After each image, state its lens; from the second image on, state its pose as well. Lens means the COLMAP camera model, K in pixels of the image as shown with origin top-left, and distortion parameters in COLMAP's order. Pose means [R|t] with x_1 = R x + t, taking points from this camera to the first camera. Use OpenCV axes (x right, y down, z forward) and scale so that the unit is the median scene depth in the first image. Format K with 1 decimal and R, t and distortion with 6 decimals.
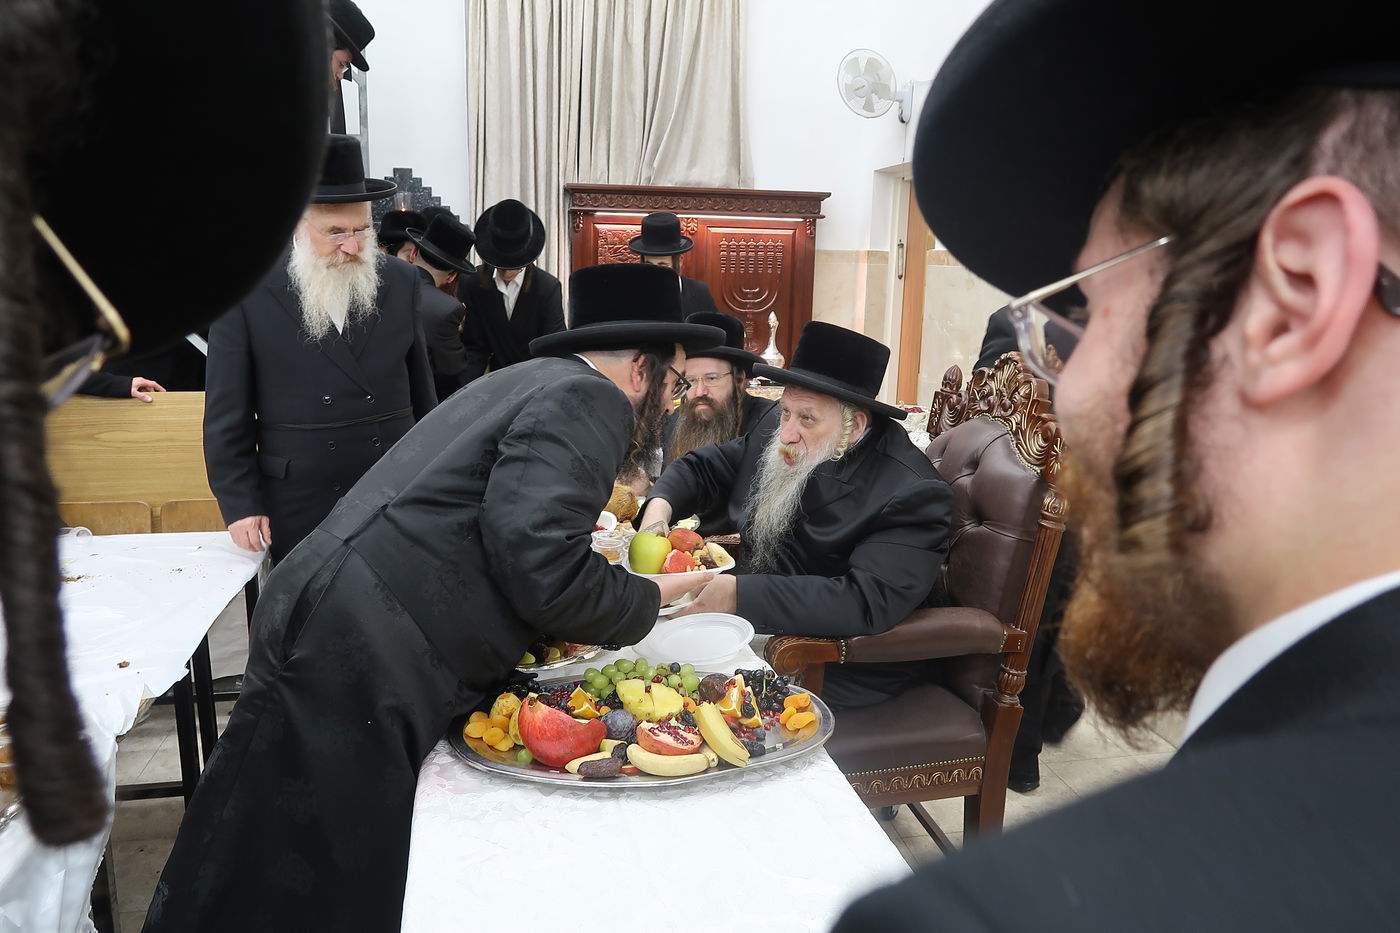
lens RADIAL K [[955.6, 0, 700.0], [0, 955.6, 466.5], [0, 0, 1]] dist [-0.030873, 0.008406]
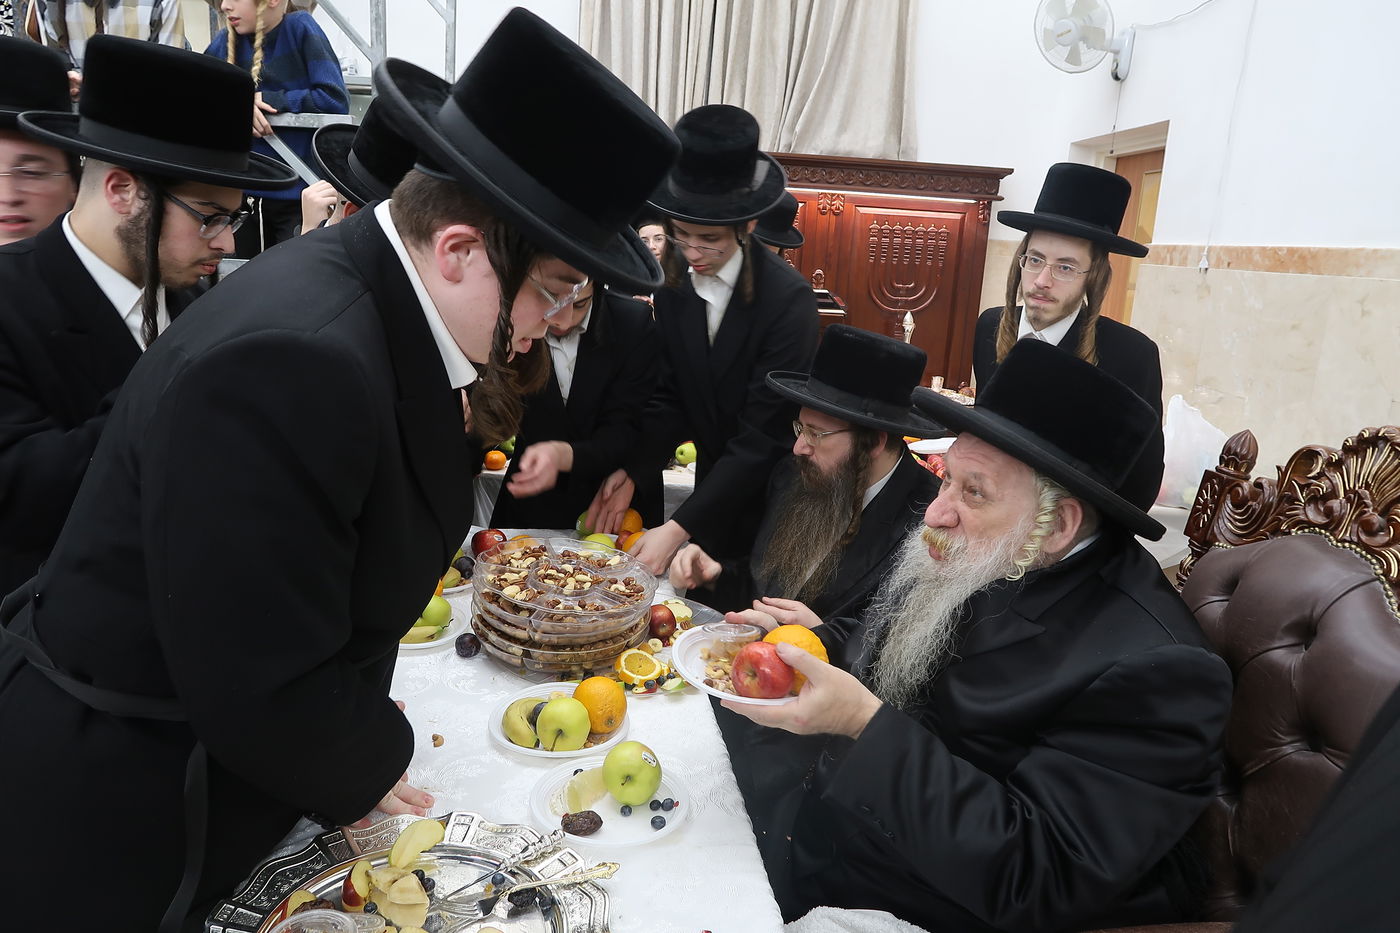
lens RADIAL K [[955.6, 0, 700.0], [0, 955.6, 466.5], [0, 0, 1]] dist [-0.030873, 0.008406]
pose [[0.987589, 0.070740, -0.140225, 0.006341], [-0.068954, 0.997465, 0.017555, -0.033517], [0.141111, -0.007668, 0.989964, 0.172589]]
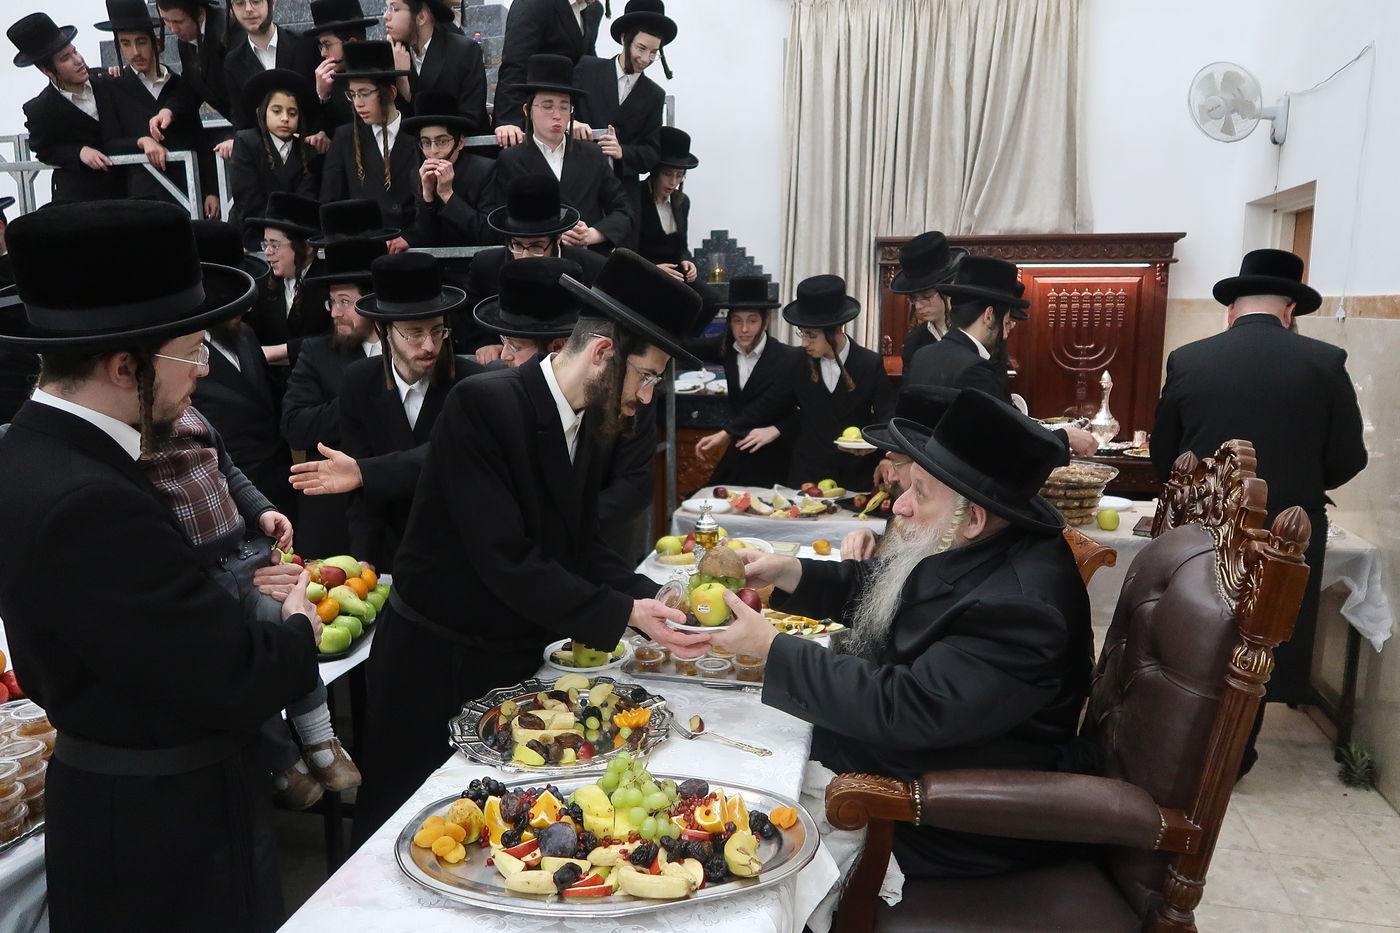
lens RADIAL K [[955.6, 0, 700.0], [0, 955.6, 466.5], [0, 0, 1]] dist [-0.030873, 0.008406]
pose [[0.908391, 0.045574, -0.415630, 0.108415], [-0.067038, 0.997057, -0.037190, -0.018536], [0.412712, 0.061646, 0.908773, 0.066070]]
